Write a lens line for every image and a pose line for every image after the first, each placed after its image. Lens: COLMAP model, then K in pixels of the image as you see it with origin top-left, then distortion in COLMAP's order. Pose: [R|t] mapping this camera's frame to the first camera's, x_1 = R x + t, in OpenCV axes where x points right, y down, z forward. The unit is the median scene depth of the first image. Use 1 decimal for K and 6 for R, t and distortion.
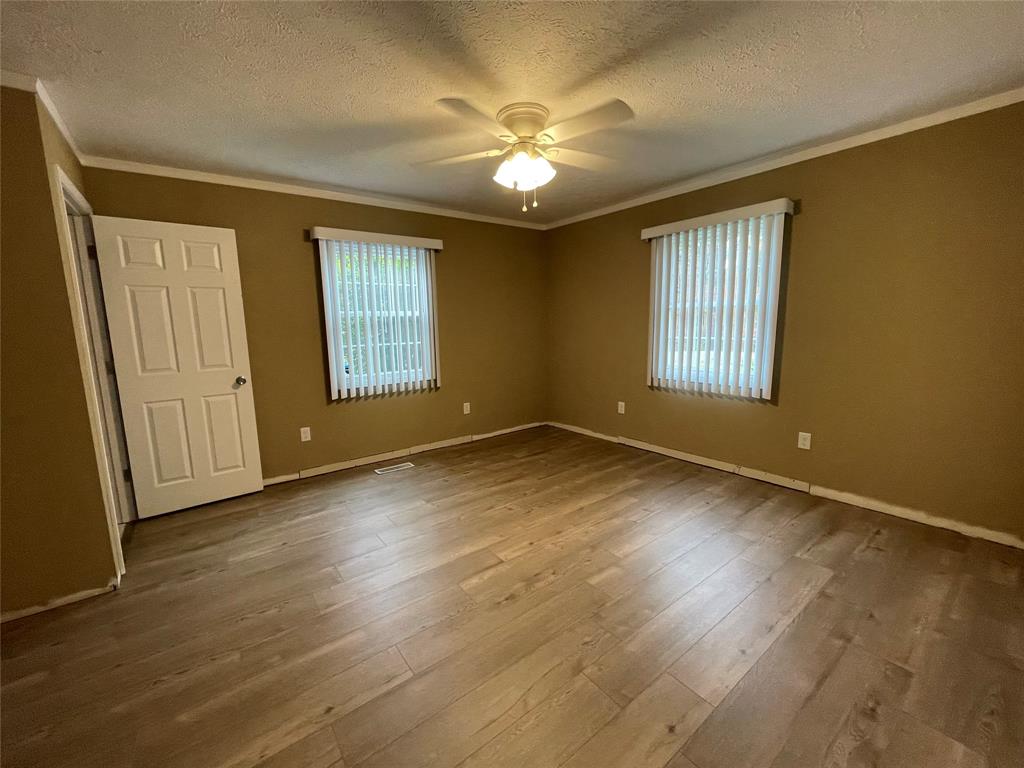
lens RADIAL K [[413.2, 0, 505.1], [0, 413.2, 381.2], [0, 0, 1]] dist [-0.001413, -0.000538]
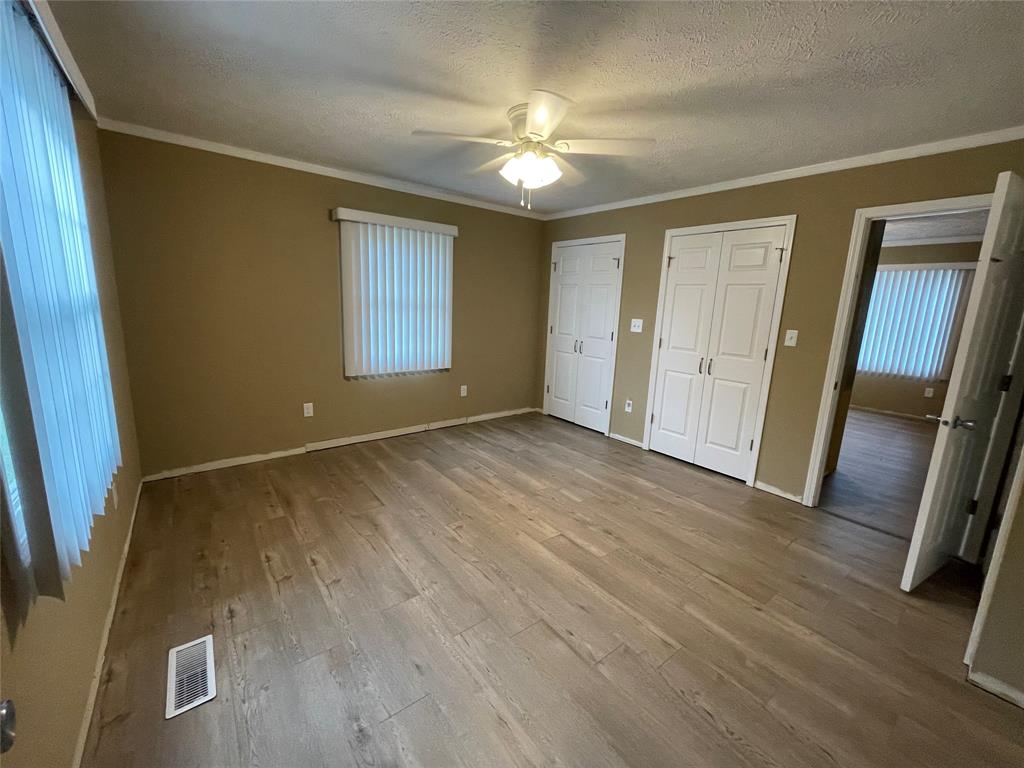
lens RADIAL K [[413.2, 0, 508.2], [0, 413.2, 380.7], [0, 0, 1]] dist [-0.001413, -0.000538]
pose [[-0.017272, -0.165272, 0.986097, -0.705505], [0.107790, 0.980188, 0.166170, -0.116937], [-0.994024, 0.109162, 0.000885, 0.746965]]
